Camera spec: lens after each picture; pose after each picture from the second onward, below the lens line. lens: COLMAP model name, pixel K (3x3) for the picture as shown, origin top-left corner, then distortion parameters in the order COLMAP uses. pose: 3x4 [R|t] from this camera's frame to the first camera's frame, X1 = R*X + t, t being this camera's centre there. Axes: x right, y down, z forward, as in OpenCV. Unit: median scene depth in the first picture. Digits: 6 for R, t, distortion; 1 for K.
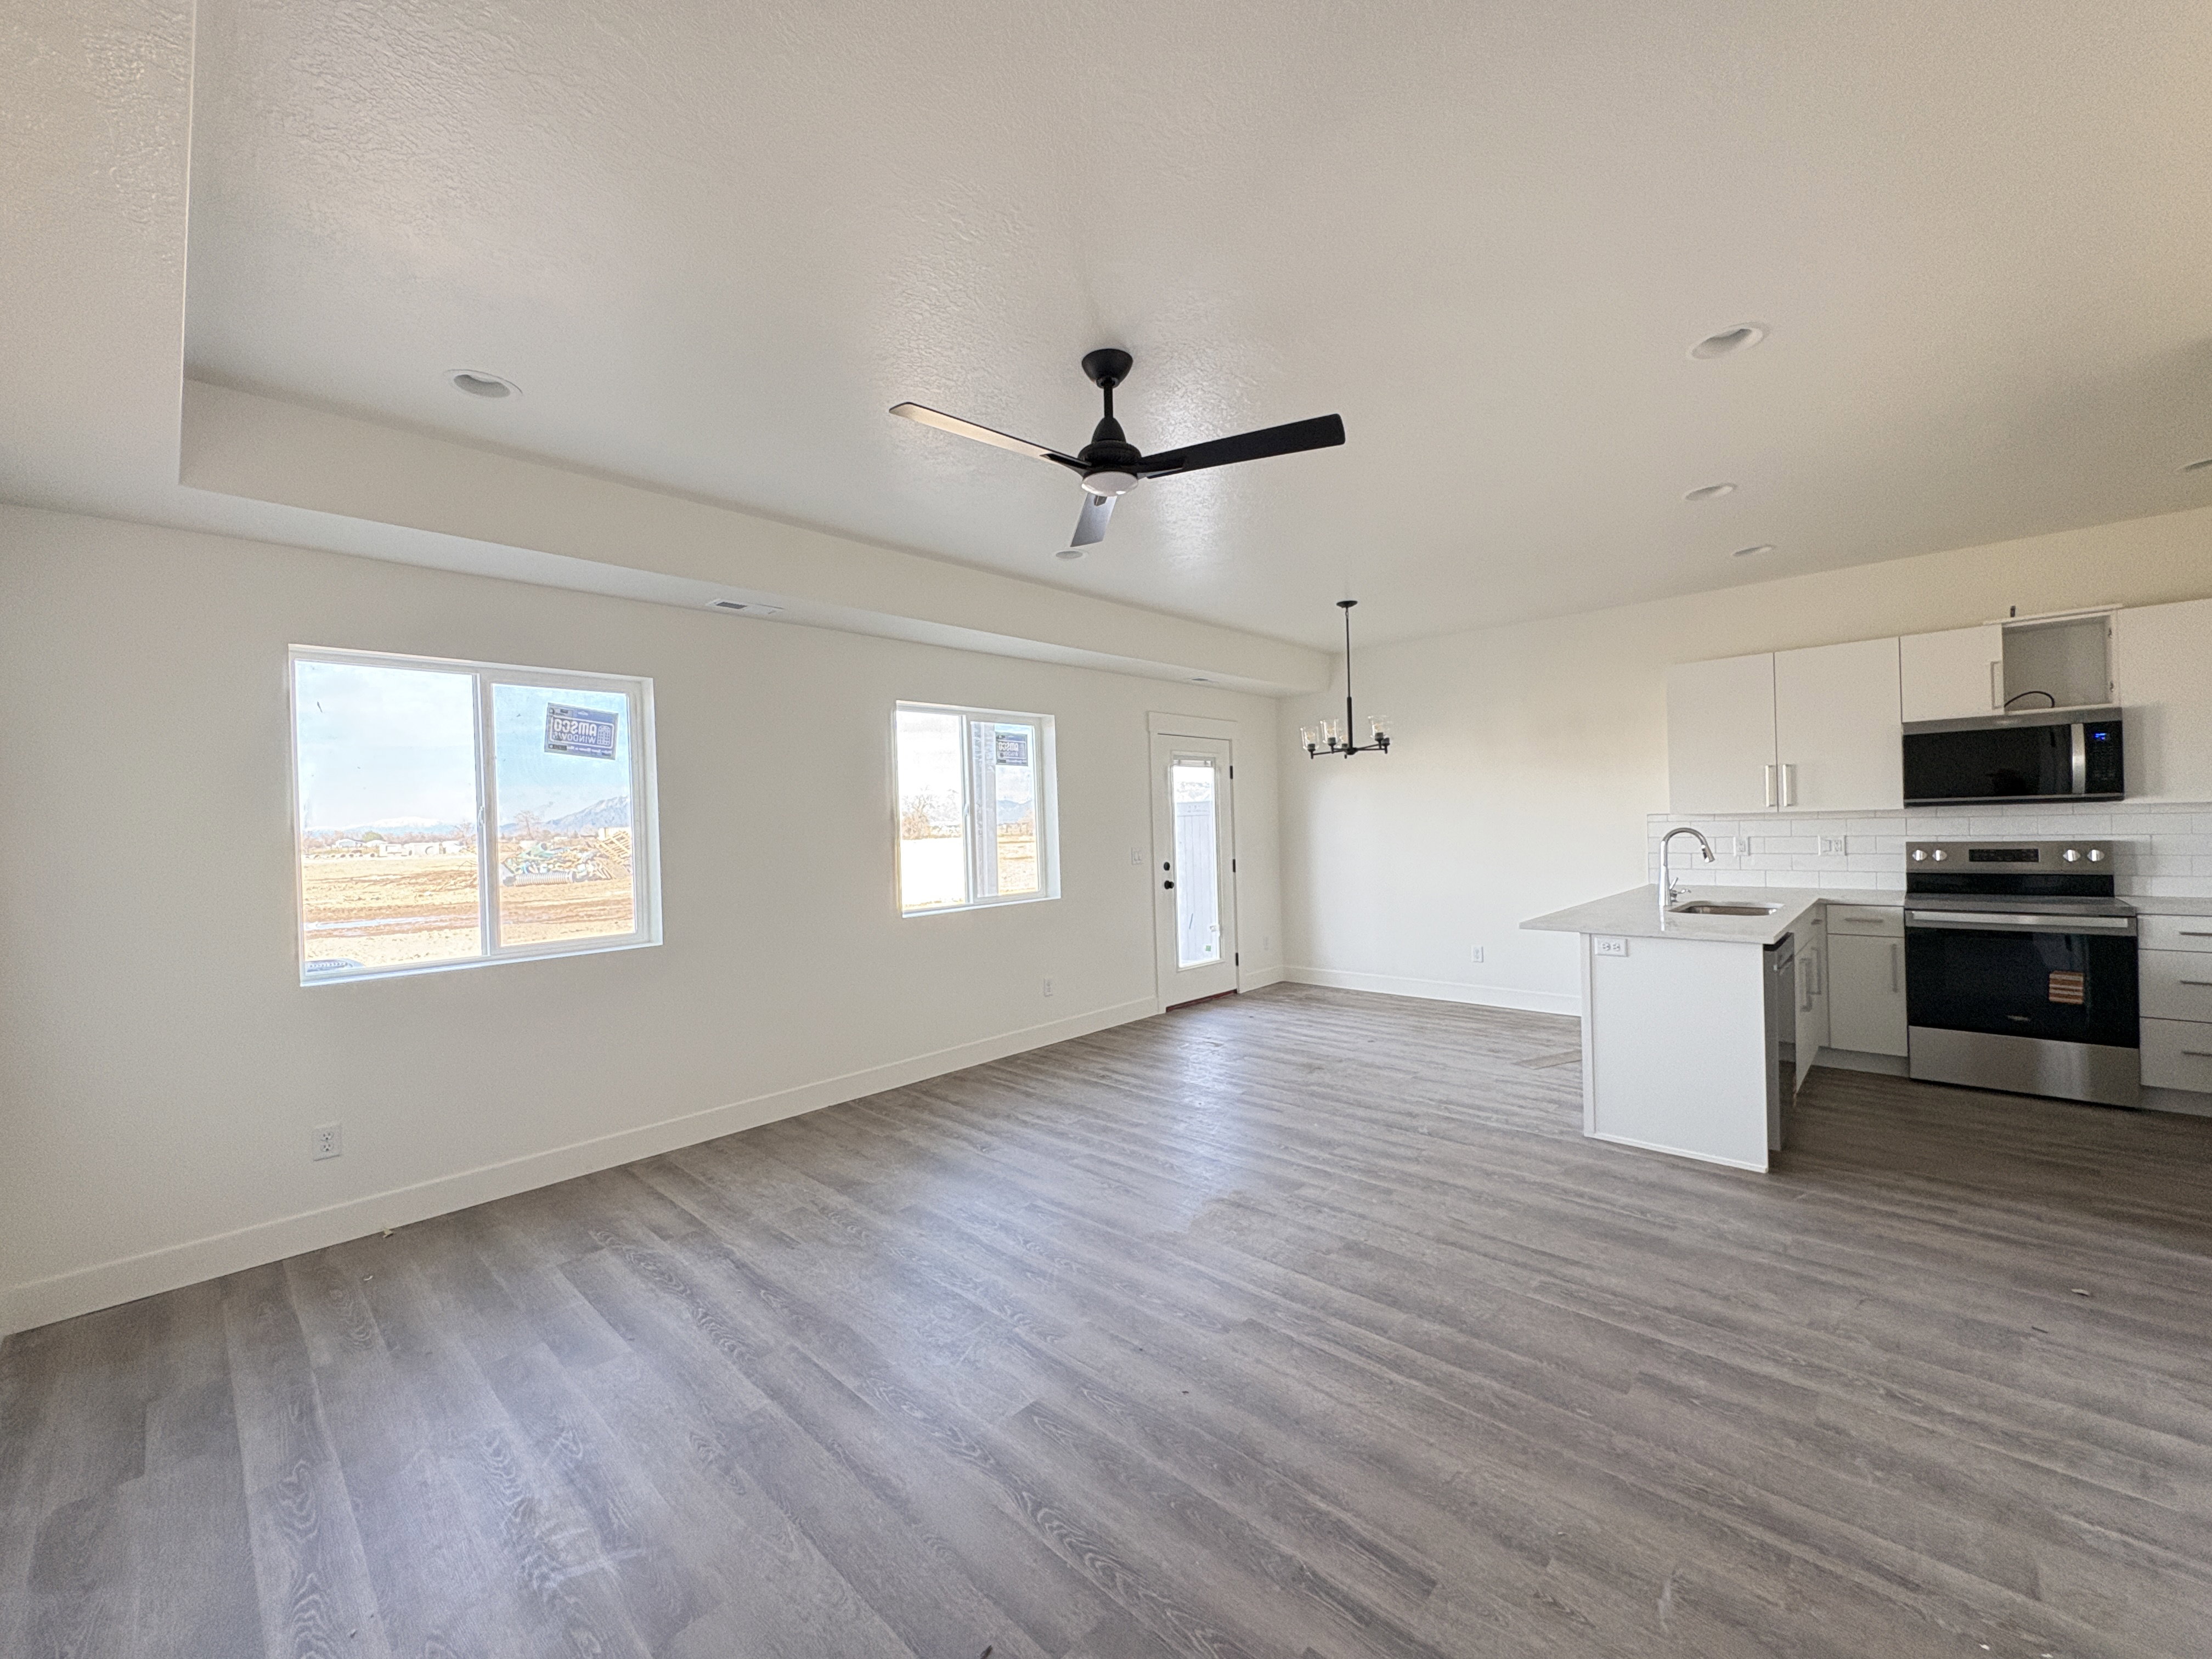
lens RADIAL K [[875.4, 0, 1097.8], [0, 875.4, 832.9], [0, 0, 1]] dist [-0.002315, -0.000407]
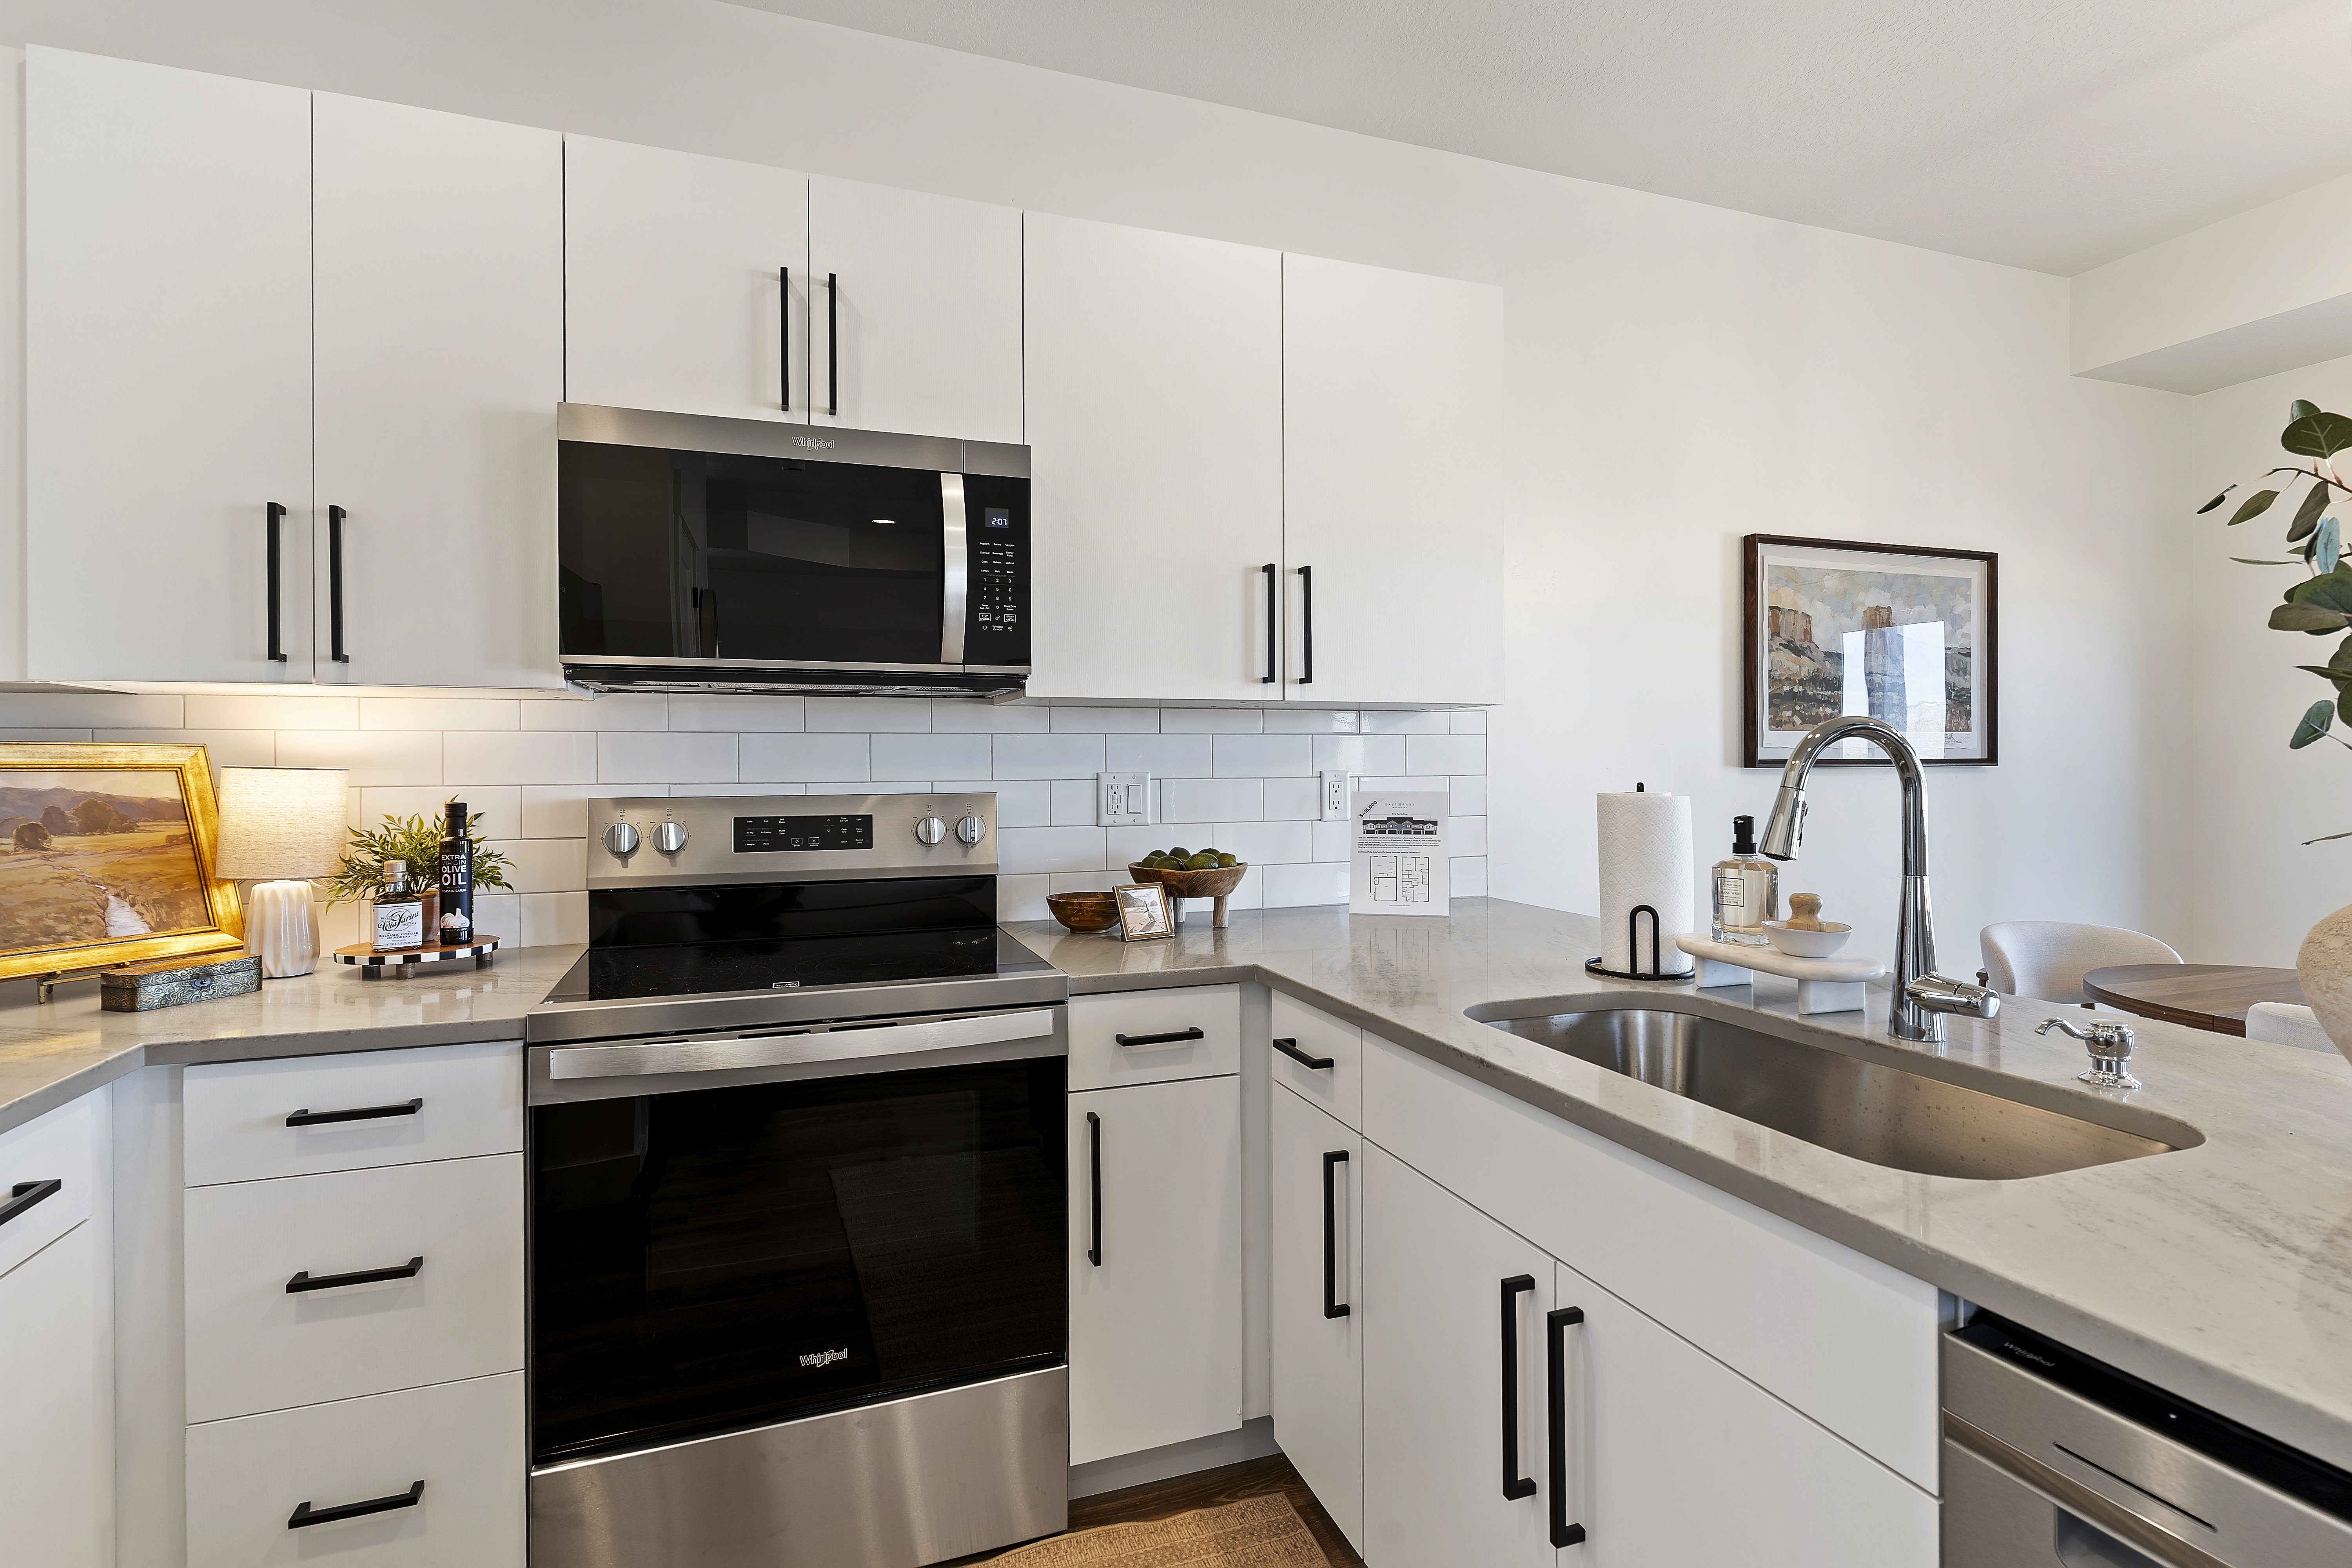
lens RADIAL K [[1136.8, 0, 1186.9], [0, 1136.8, 772.4], [0, 0, 1]] dist [0.001075, 0.000385]
pose [[0.462586, 0.021096, 0.886324, 0.717795], [-0.002921, 0.999748, -0.022271, 0.011241], [-0.886570, 0.007714, 0.462531, 0.664539]]
